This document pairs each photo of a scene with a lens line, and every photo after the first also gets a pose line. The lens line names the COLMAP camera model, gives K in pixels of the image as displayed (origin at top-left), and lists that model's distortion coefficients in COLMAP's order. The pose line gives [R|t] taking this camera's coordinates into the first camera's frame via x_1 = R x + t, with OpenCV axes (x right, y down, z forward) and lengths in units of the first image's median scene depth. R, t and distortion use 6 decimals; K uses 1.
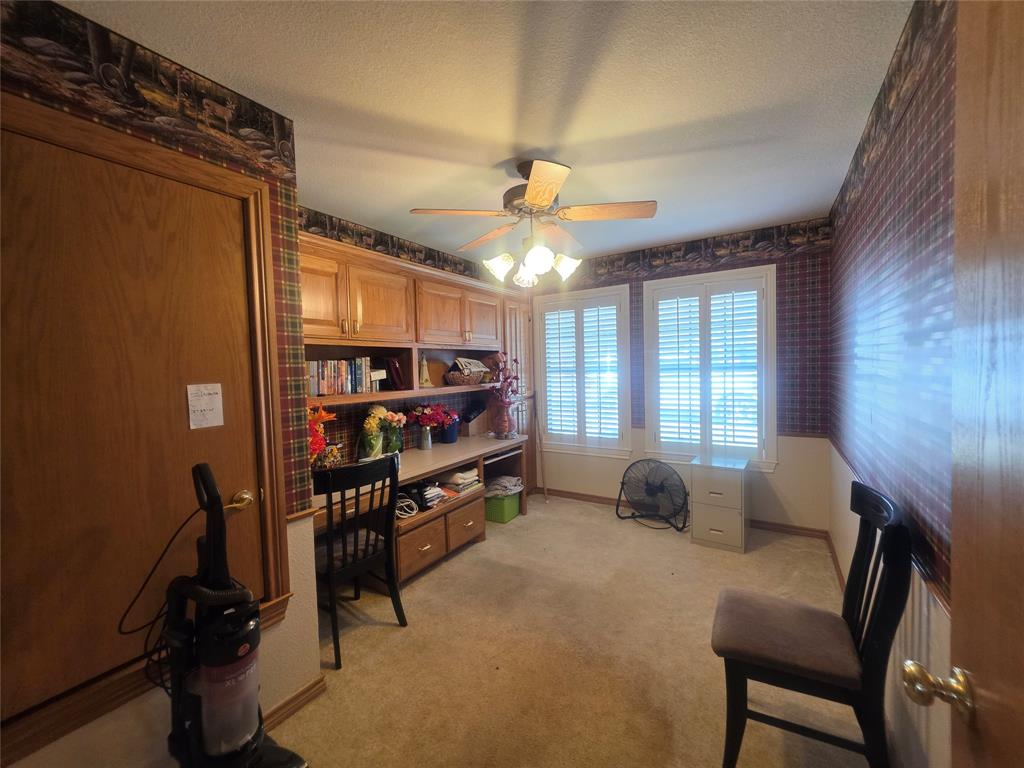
lens RADIAL K [[411.7, 0, 512.0], [0, 411.7, 384.0], [0, 0, 1]] dist [0.006405, -0.000849]
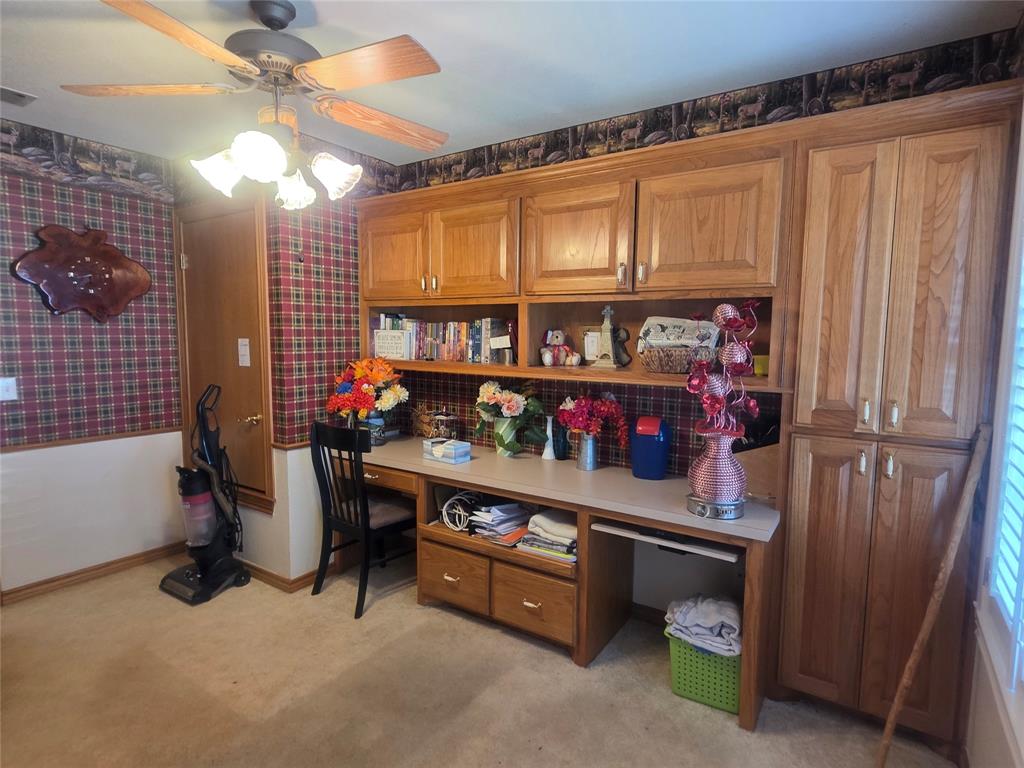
lens RADIAL K [[537.5, 0, 515.2], [0, 537.5, 389.4], [0, 0, 1]] dist [-0.000238, -0.000039]
pose [[-0.019228, 0.124495, -0.992034, 0.673736], [-0.053666, 0.990658, 0.125363, -0.061643], [0.998374, 0.055649, -0.012367, 1.067748]]
